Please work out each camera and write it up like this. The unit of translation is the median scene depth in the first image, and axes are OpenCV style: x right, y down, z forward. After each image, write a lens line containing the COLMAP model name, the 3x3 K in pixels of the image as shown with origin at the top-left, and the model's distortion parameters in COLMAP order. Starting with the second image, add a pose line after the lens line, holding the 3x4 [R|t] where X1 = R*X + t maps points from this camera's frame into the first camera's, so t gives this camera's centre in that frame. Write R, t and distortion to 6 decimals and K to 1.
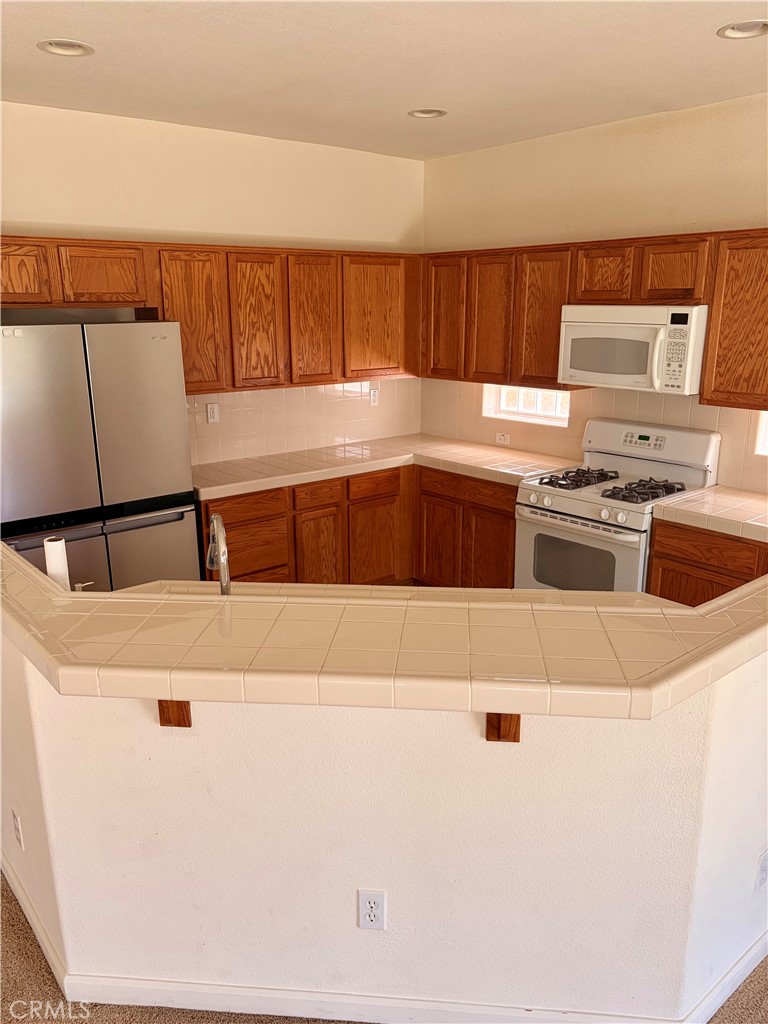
lens RADIAL K [[781.2, 0, 393.2], [0, 781.2, 505.4], [0, 0, 1]] dist [0.061553, -0.052482]
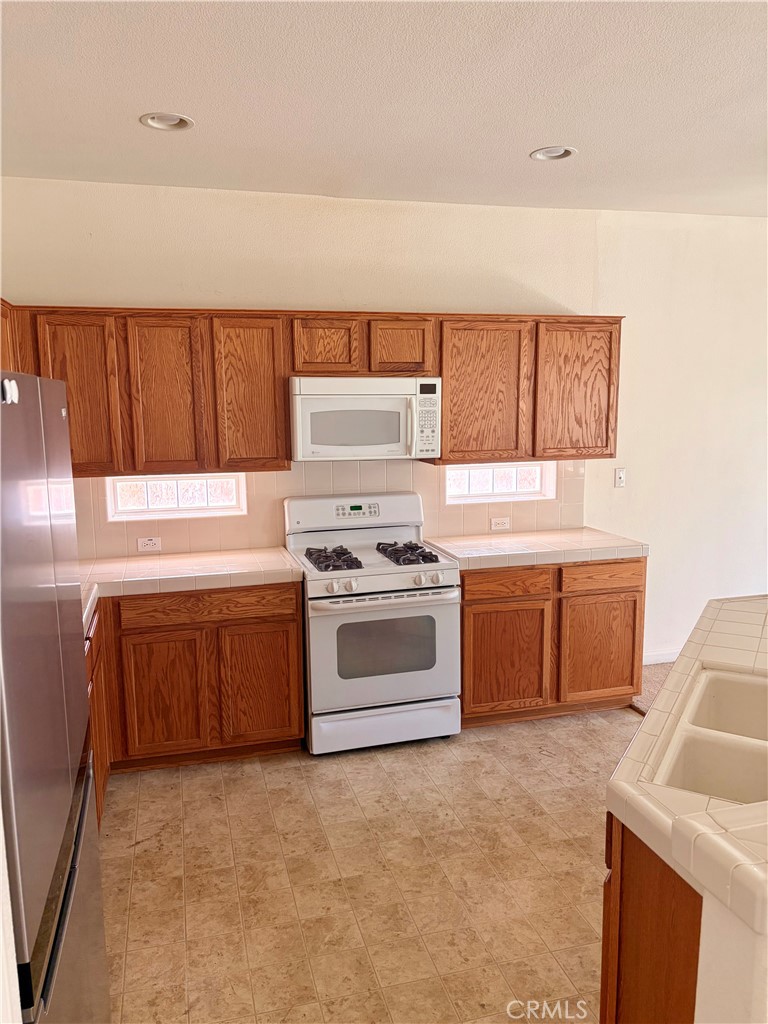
lens RADIAL K [[781.2, 0, 381.2], [0, 781.2, 519.5], [0, 0, 1]] dist [0.061553, -0.052482]
pose [[0.421581, -0.142417, 0.895537, -0.559914], [0.239265, 0.970061, 0.041633, -0.103979], [-0.874655, 0.196719, 0.443035, 0.522546]]
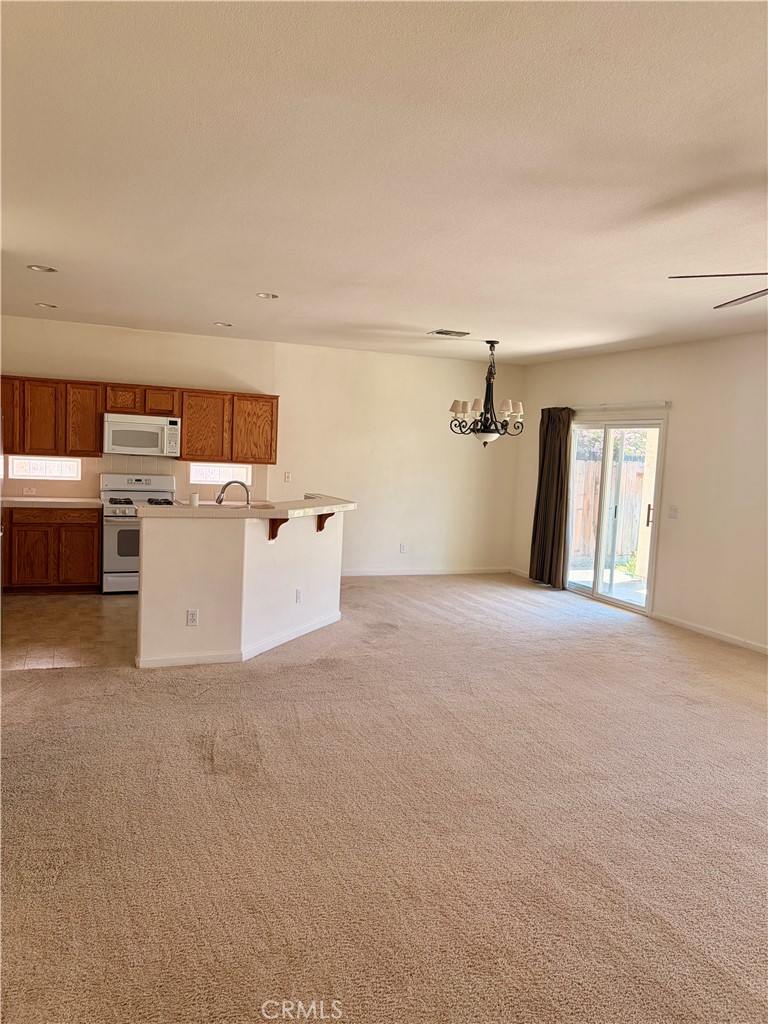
lens RADIAL K [[781.2, 0, 357.9], [0, 781.2, 522.2], [0, 0, 1]] dist [0.061553, -0.052482]
pose [[0.337898, -0.073247, 0.938328, -1.365488], [0.189805, 0.981787, 0.008290, 0.107558], [-0.921846, 0.175298, 0.345646, -0.191504]]
